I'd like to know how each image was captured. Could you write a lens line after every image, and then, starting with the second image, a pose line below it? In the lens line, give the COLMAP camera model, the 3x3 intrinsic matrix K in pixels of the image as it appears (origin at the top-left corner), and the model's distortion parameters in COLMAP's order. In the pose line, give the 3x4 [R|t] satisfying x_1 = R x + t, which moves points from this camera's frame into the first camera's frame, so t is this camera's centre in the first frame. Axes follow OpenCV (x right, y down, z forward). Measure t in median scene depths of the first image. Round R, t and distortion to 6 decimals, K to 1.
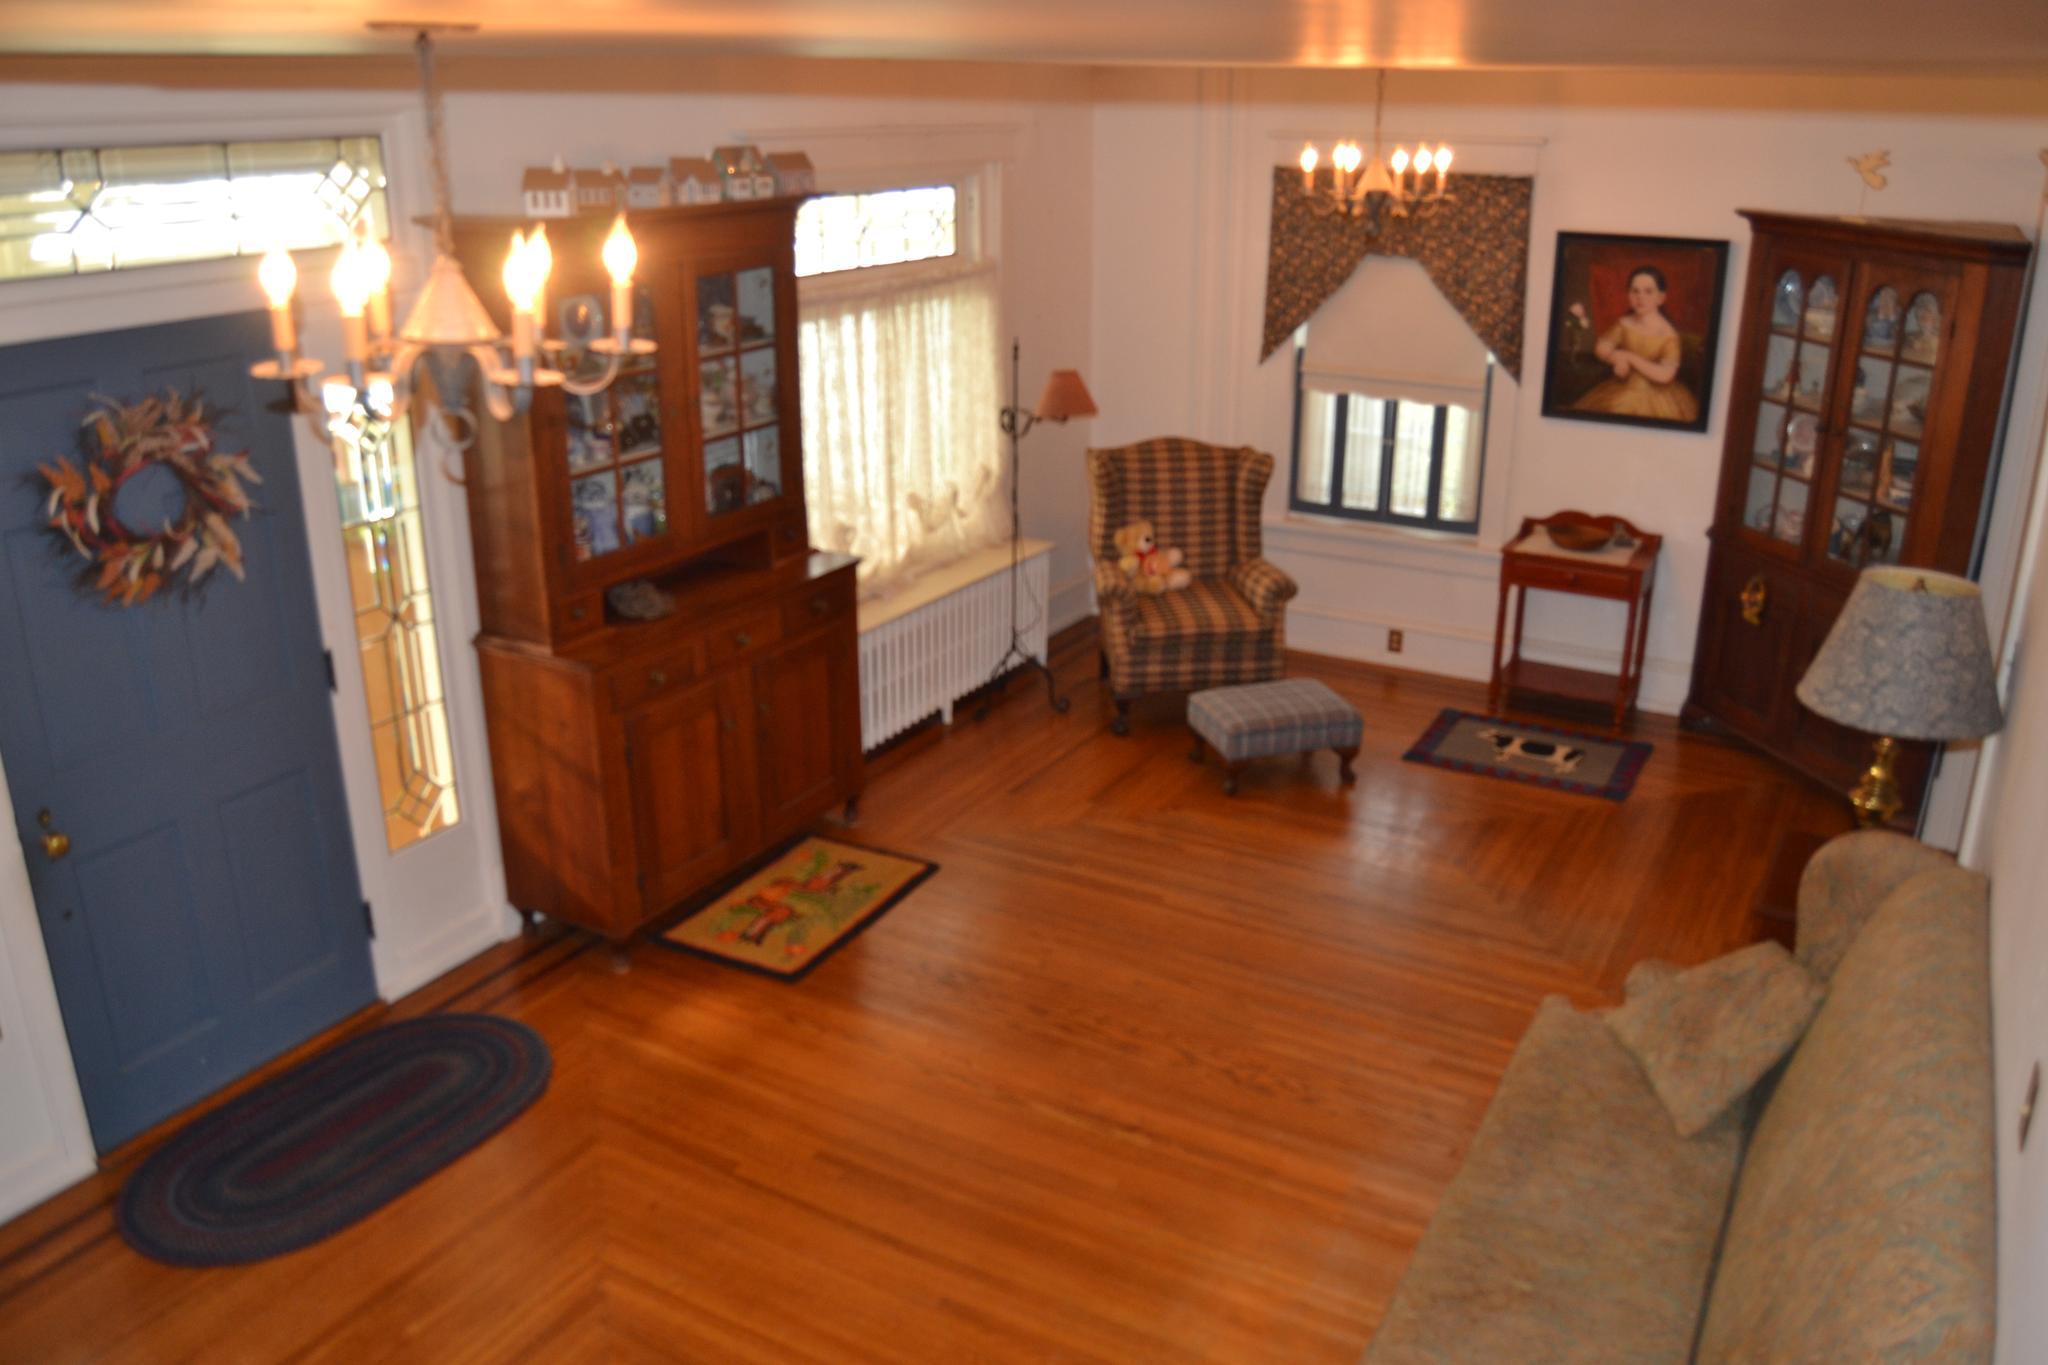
lens RADIAL K [[1644.9, 0, 1027.6], [0, 1644.9, 670.7], [0, 0, 1]] dist [-0.105518, 0.059389]
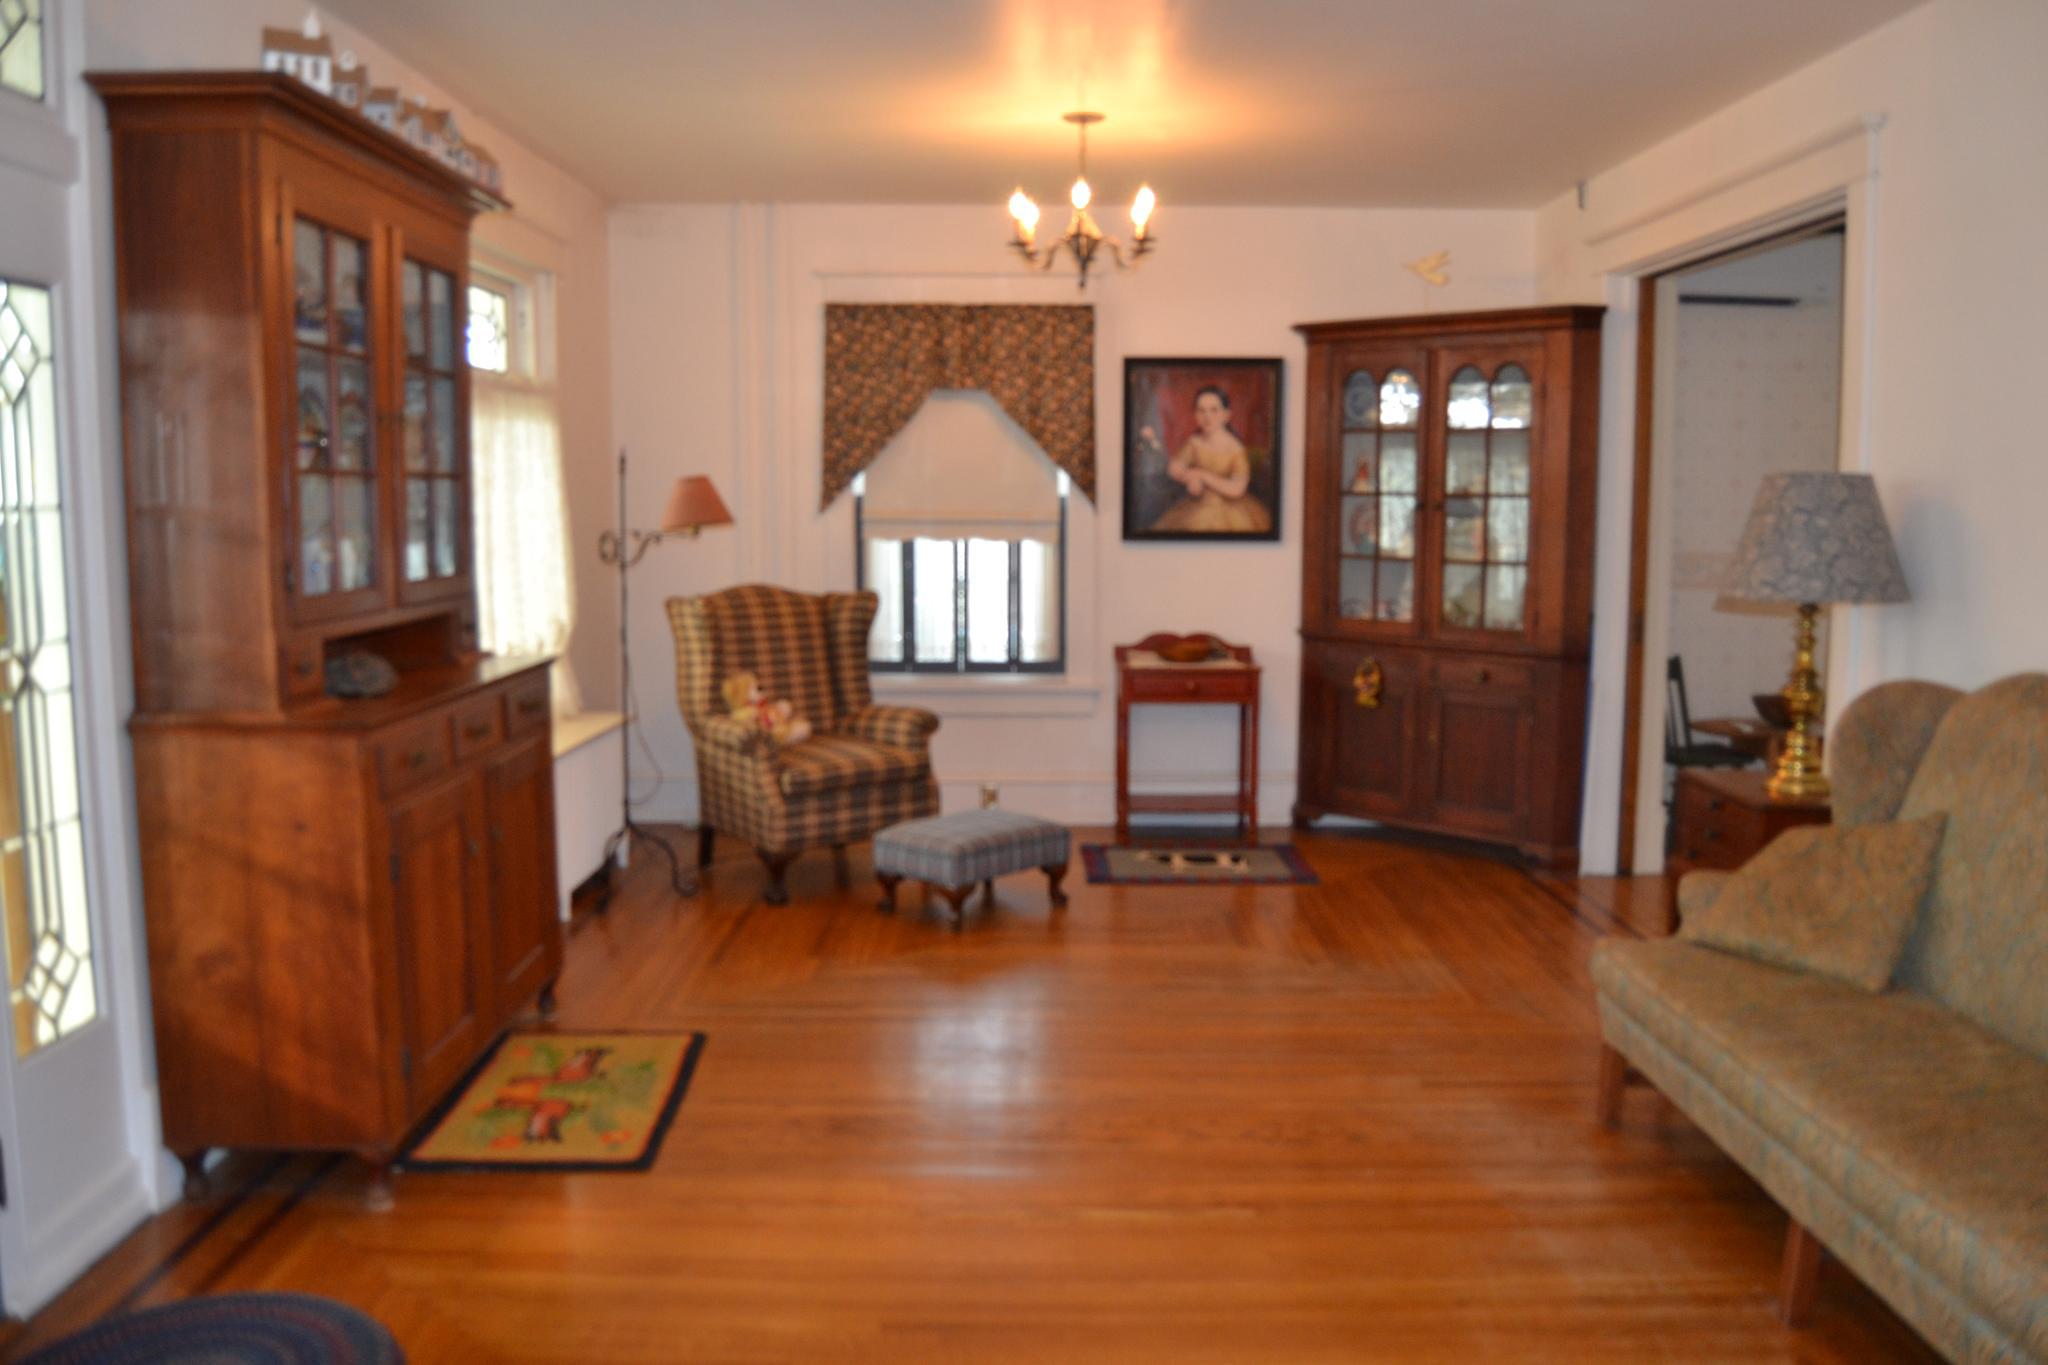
lens RADIAL K [[1644.9, 0, 1027.6], [0, 1644.9, 670.7], [0, 0, 1]] dist [-0.105518, 0.059389]
pose [[0.869306, -0.055142, 0.491190, -0.248753], [0.165295, 0.968974, -0.183760, 0.102303], [-0.465817, 0.240935, 0.851449, 0.199644]]
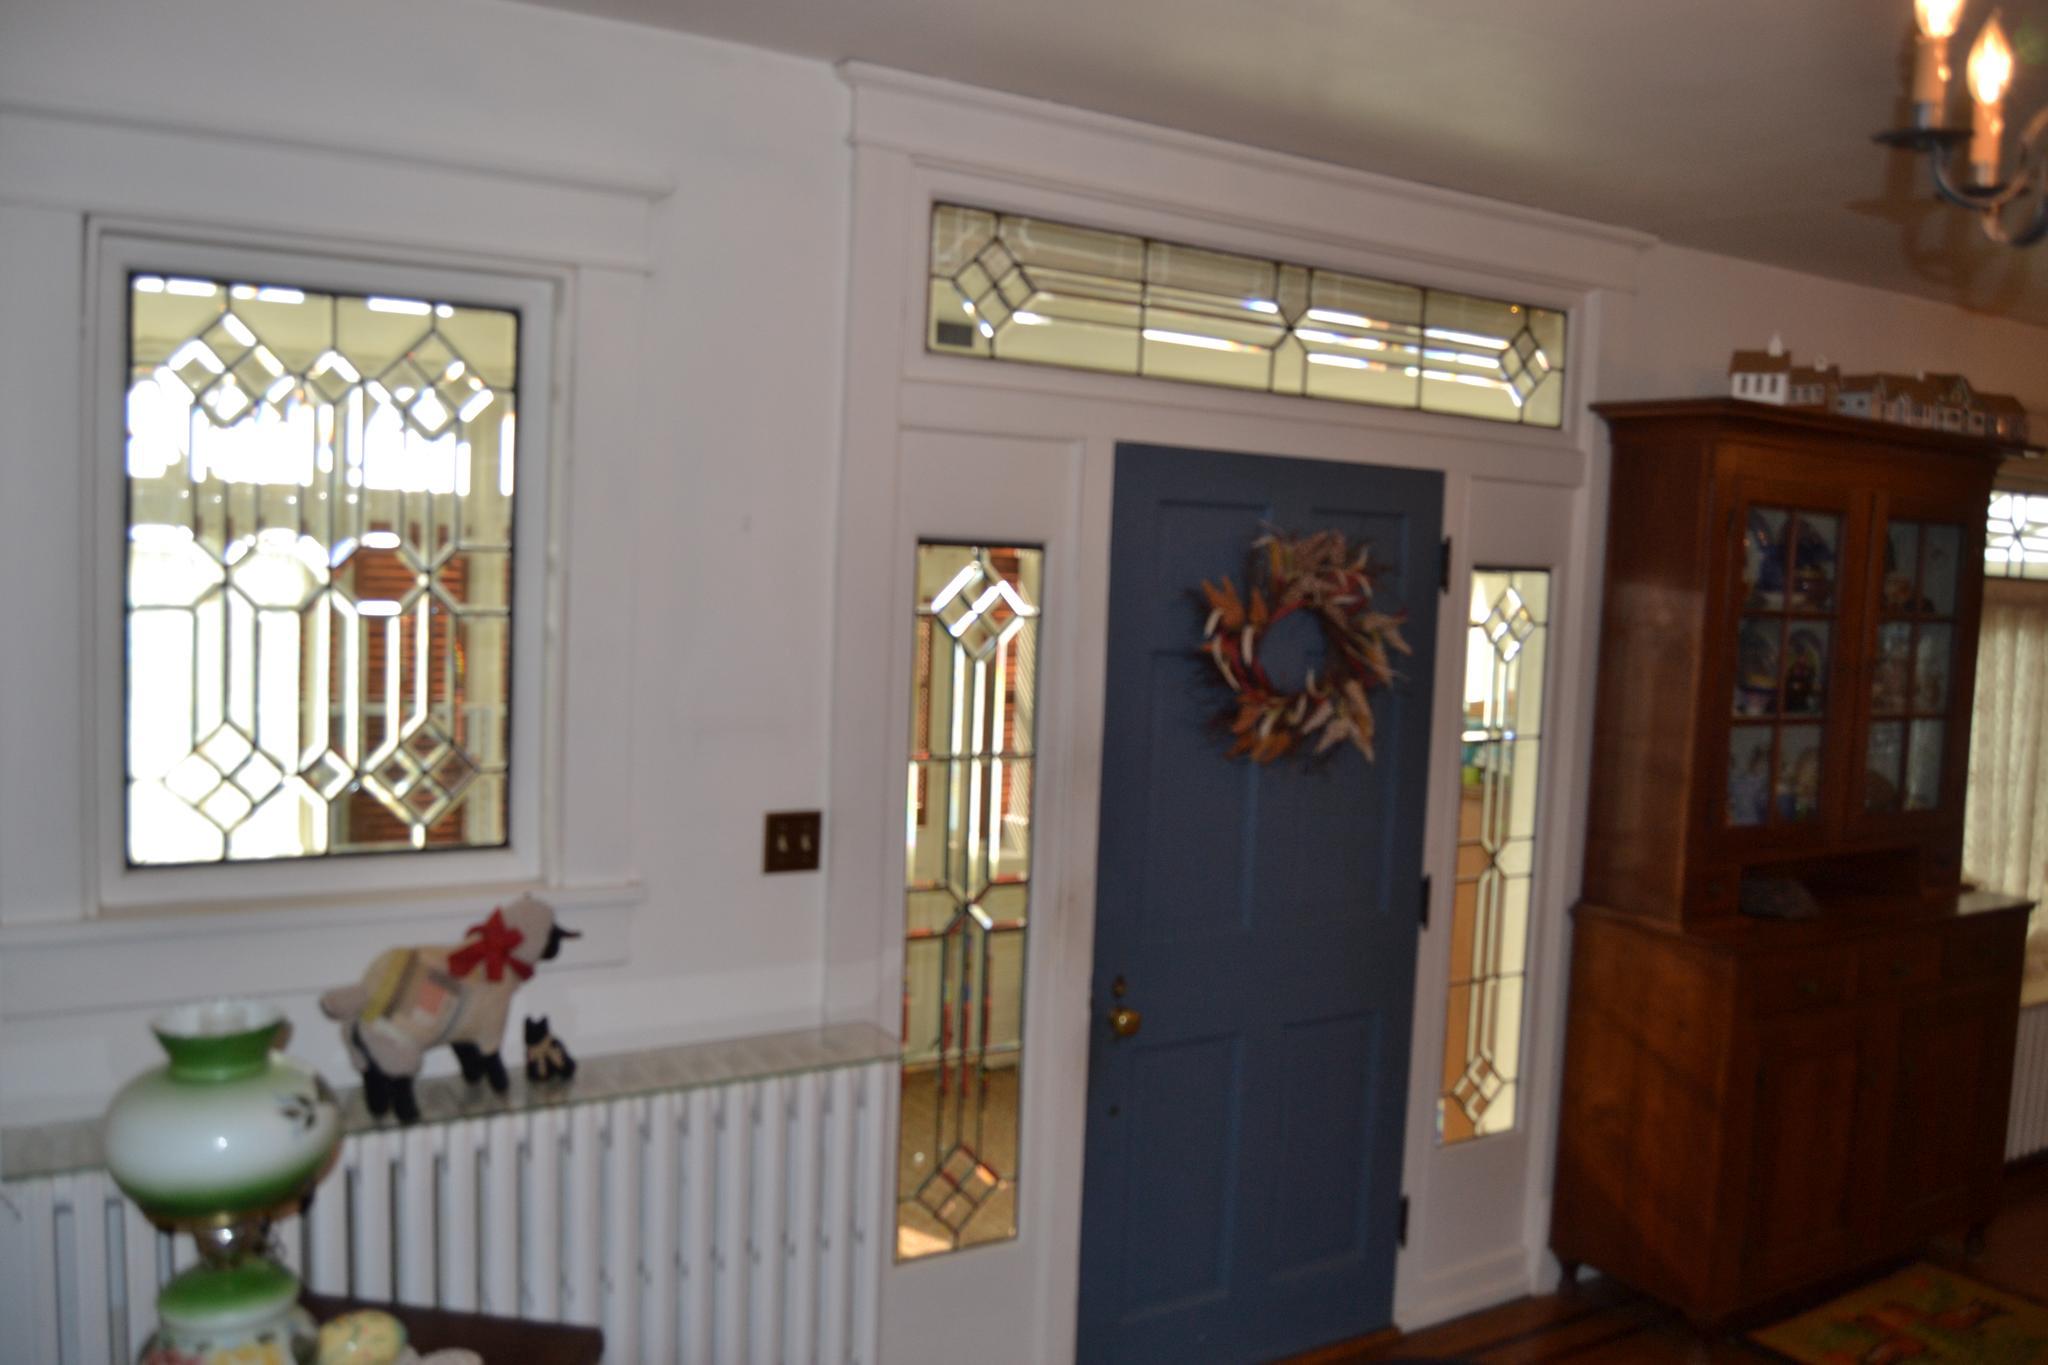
lens RADIAL K [[1631.9, 0, 1024.0], [0, 1631.9, 682.5], [0, 0, 1]] dist [-0.091691, 0.034911]
pose [[0.870526, 0.070737, -0.487011, -0.139819], [-0.199062, 0.955656, -0.217014, 0.076859], [0.450064, 0.285862, 0.846005, 0.106177]]
